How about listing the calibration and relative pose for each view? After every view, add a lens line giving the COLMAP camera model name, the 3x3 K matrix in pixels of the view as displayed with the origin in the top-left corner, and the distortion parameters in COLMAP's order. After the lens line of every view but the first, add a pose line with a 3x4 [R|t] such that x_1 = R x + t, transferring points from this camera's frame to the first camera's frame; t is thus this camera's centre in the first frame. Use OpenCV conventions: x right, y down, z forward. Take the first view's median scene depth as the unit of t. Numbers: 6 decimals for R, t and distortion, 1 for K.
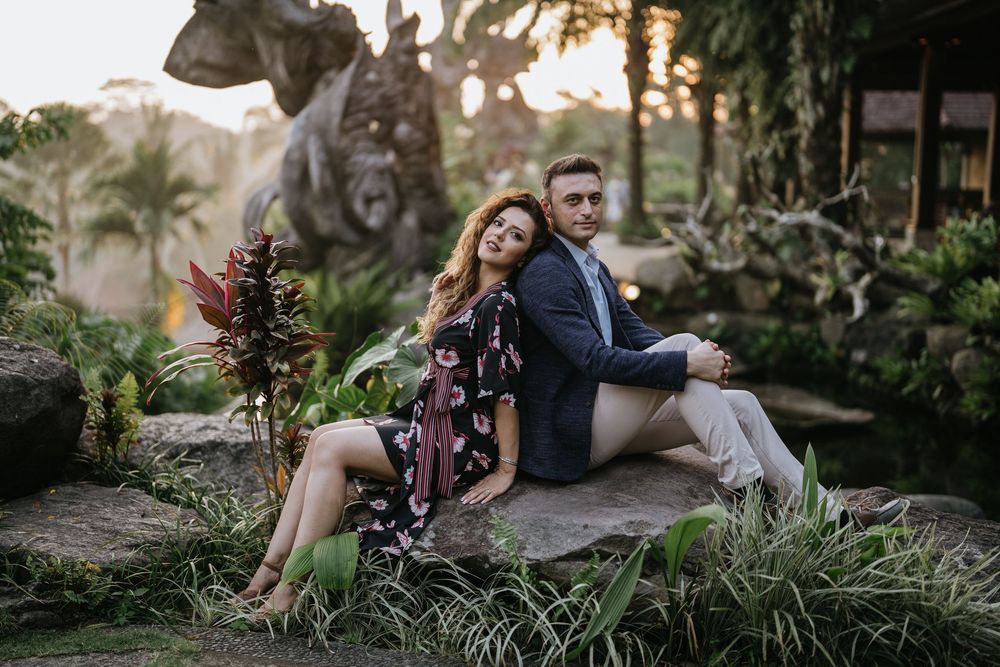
lens RADIAL K [[1470.1, 0, 482.4], [0, 1470.1, 318.8], [0, 0, 1]] dist [0.069254, 0.000000]
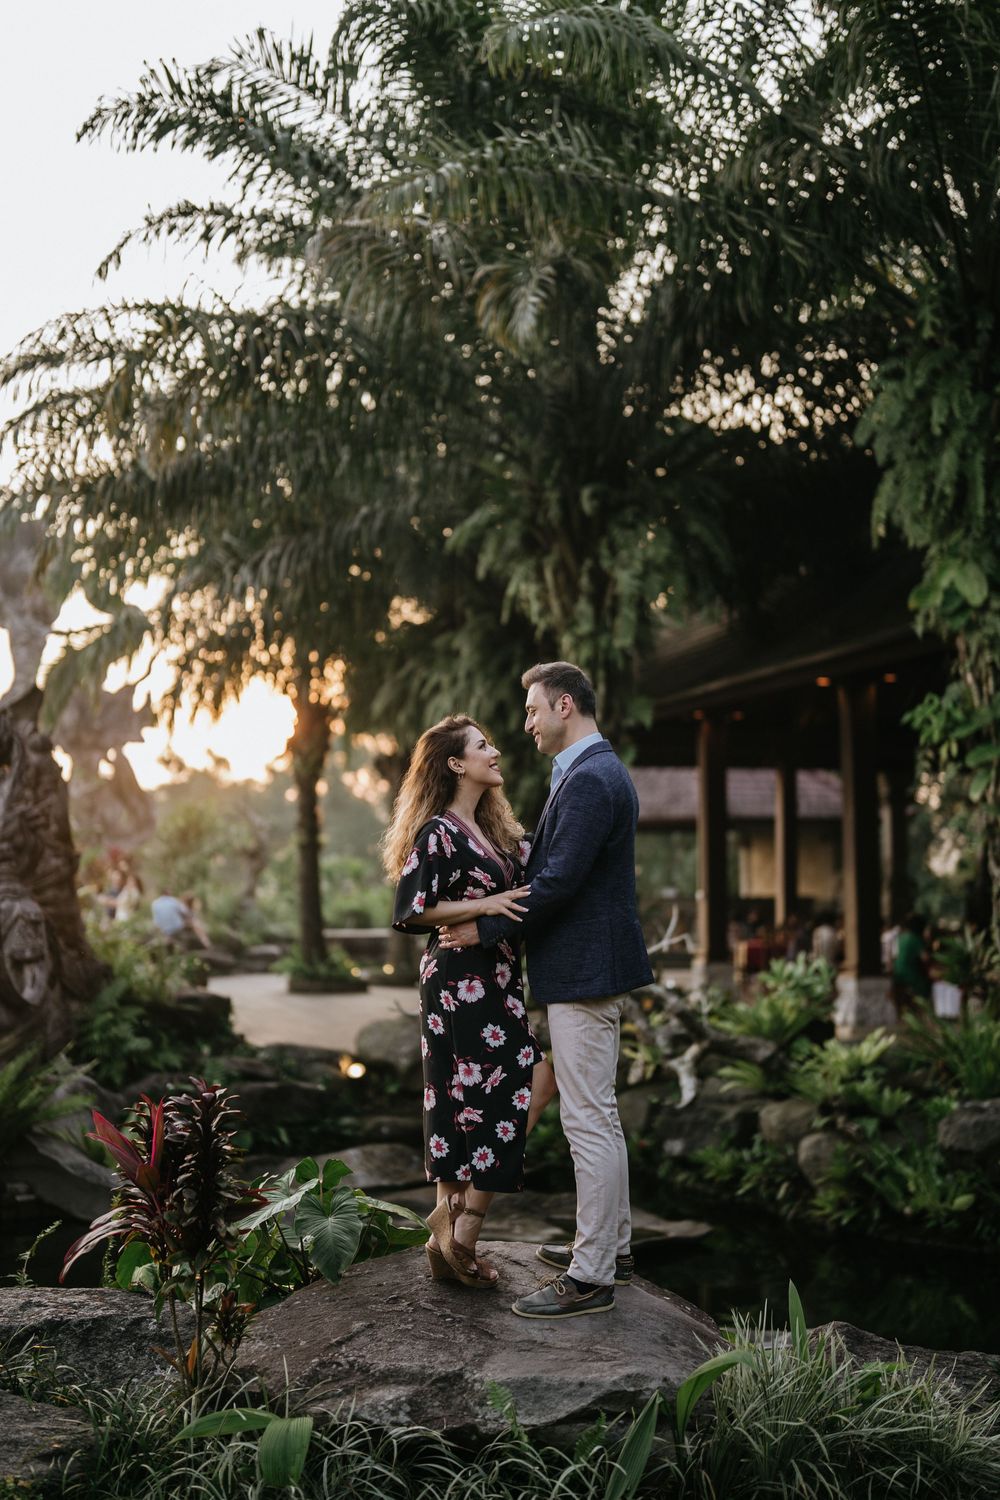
lens RADIAL K [[2205.1, 0, 491.7], [0, 2205.1, 745.6], [0, 0, 1]] dist [0.069254, 0.000000]
pose [[0.977666, -0.011878, 0.209827, -0.076918], [0.043680, 0.988084, -0.147587, -0.015743], [-0.205574, 0.153456, 0.966535, -0.117760]]
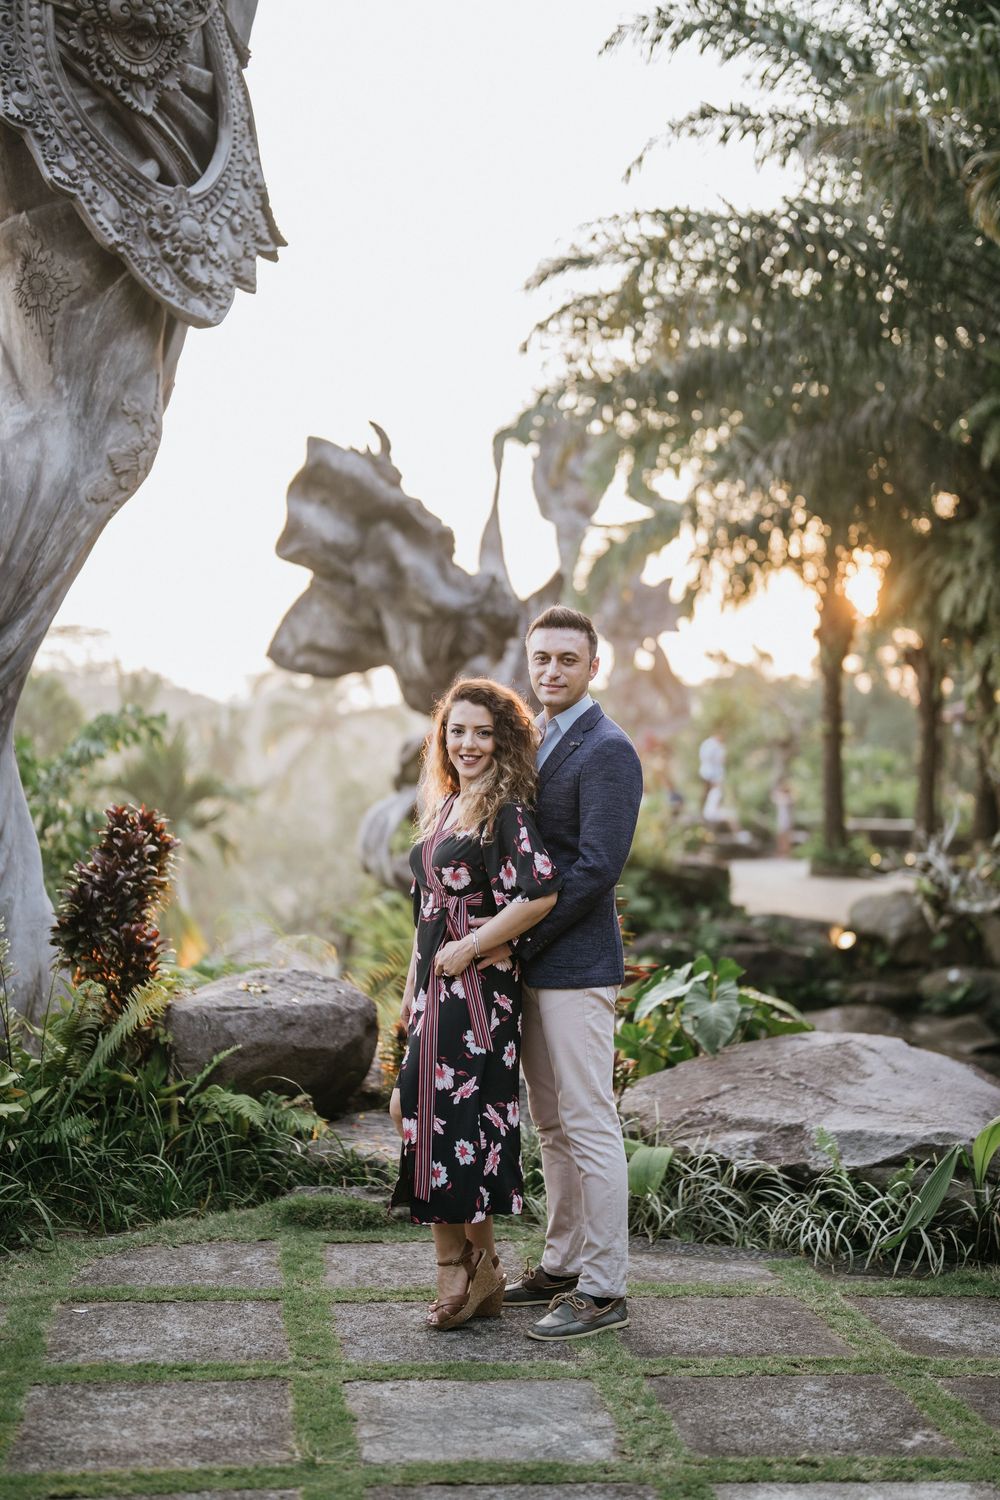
lens RADIAL K [[2205.1, 0, 488.5], [0, 2205.1, 761.6], [0, 0, 1]] dist [0.069254, 0.000000]
pose [[0.999152, 0.007084, -0.040570, -0.048031], [-0.011068, 0.995043, -0.098833, 0.007046], [0.039669, 0.099198, 0.994277, -0.197130]]
